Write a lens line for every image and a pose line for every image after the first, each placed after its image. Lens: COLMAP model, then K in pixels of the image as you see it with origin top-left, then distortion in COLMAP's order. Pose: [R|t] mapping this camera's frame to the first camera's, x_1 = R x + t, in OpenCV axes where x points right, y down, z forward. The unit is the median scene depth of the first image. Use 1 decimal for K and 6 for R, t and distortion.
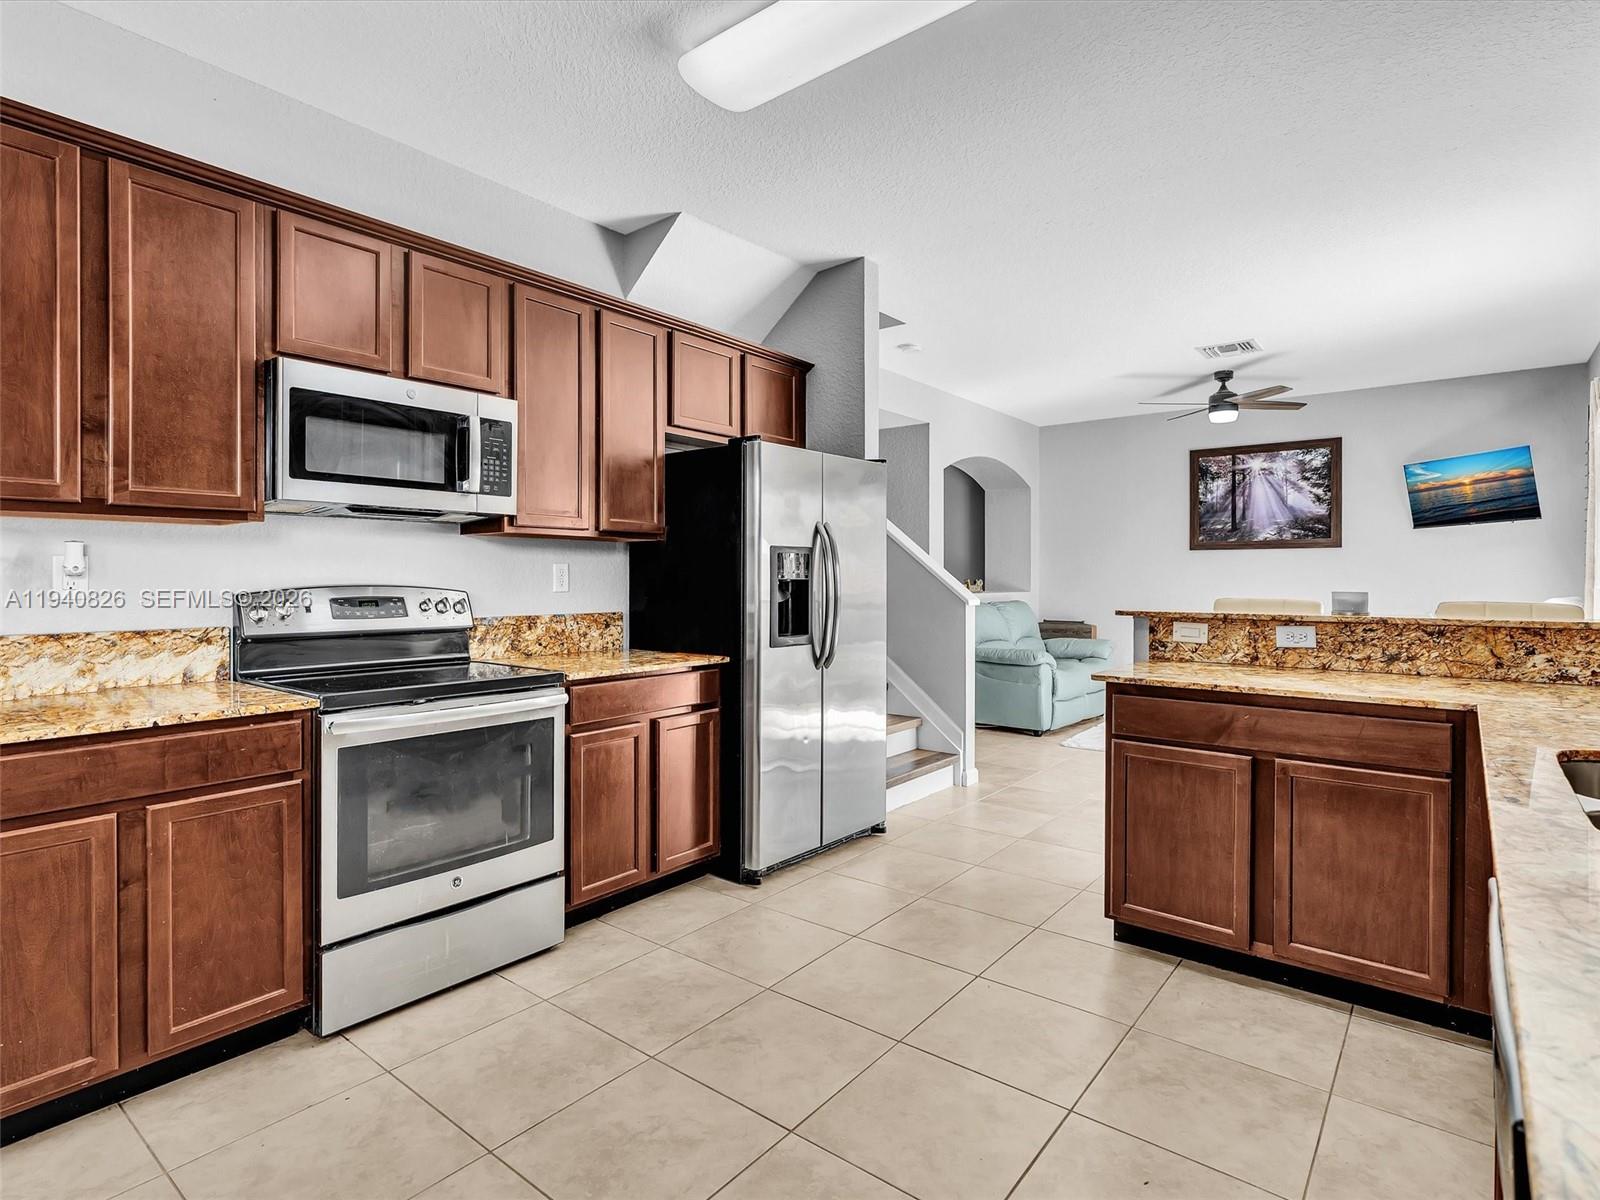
lens RADIAL K [[821.0, 0, 775.1], [0, 821.0, 577.3], [0, 0, 1]] dist [-0.001114, 0.002309]
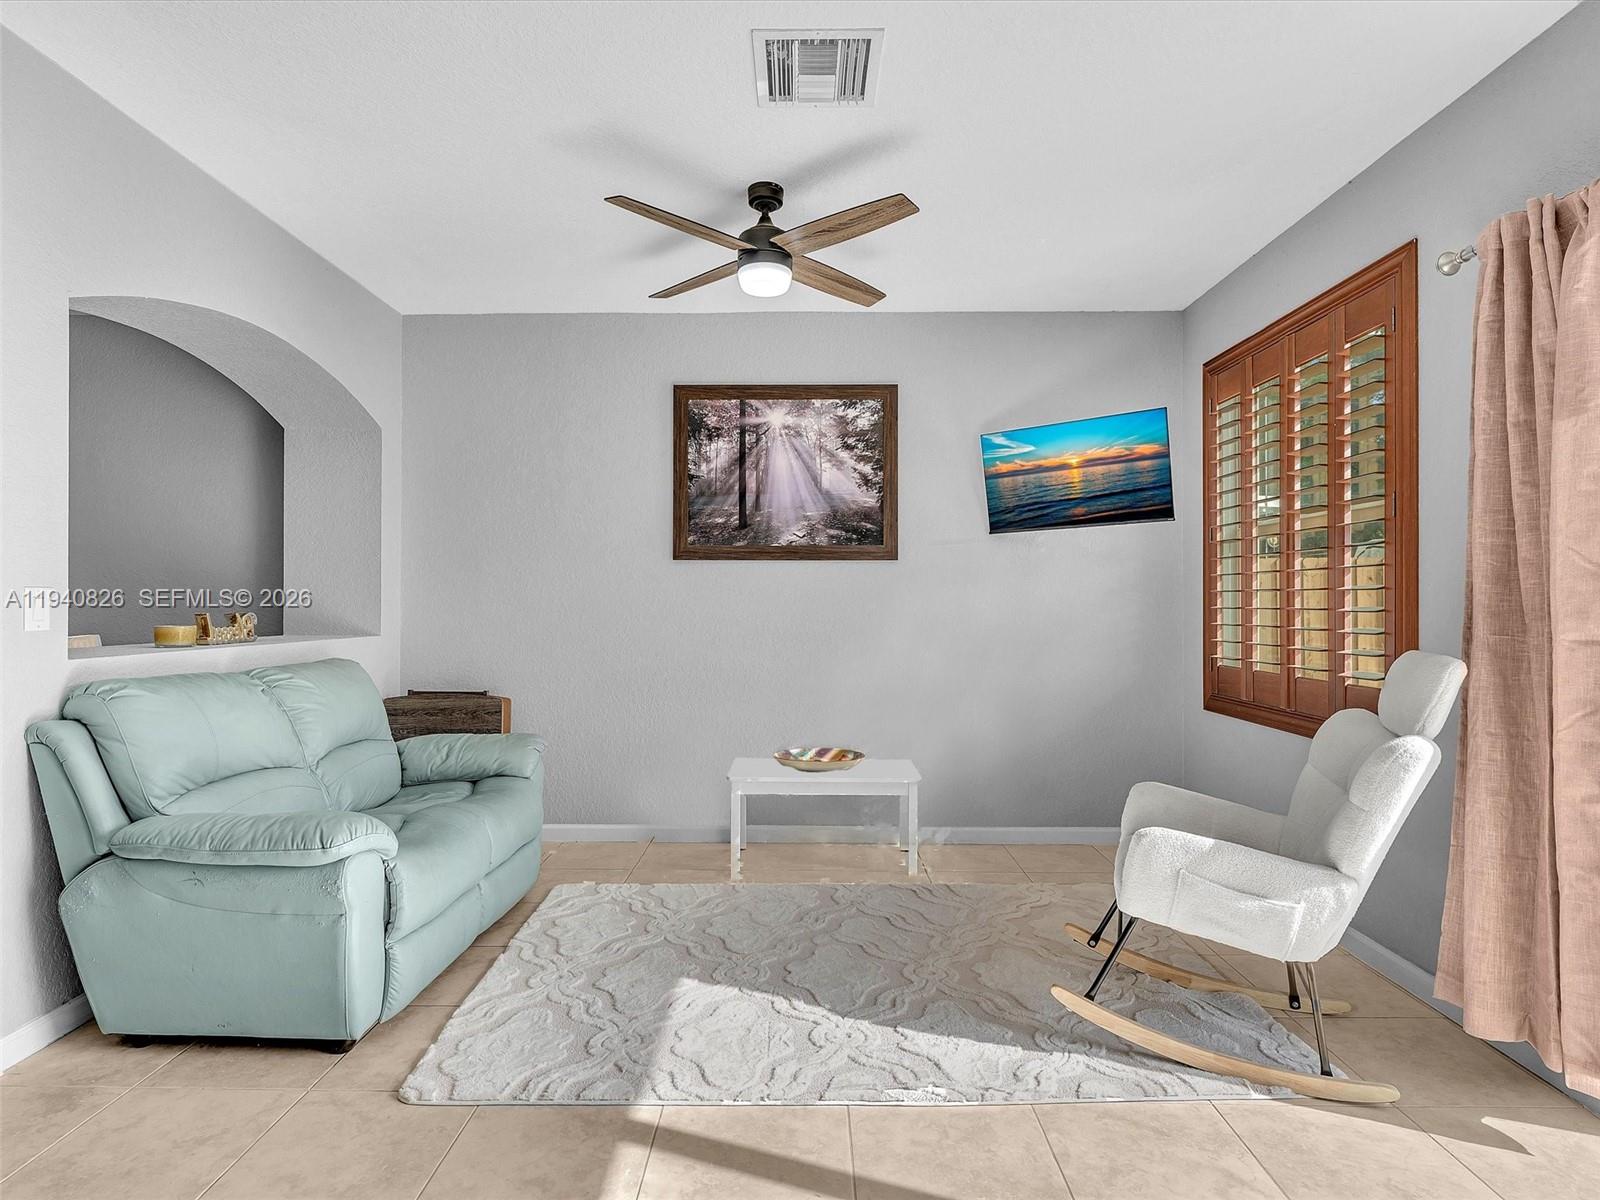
lens RADIAL K [[821.0, 0, 803.7], [0, 821.0, 600.1], [0, 0, 1]] dist [-0.001114, 0.002309]
pose [[0.766914, -0.001741, 0.641748, 0.224097], [-0.005783, 0.999937, 0.009625, -0.011415], [-0.641724, -0.011093, 0.766856, 0.542537]]
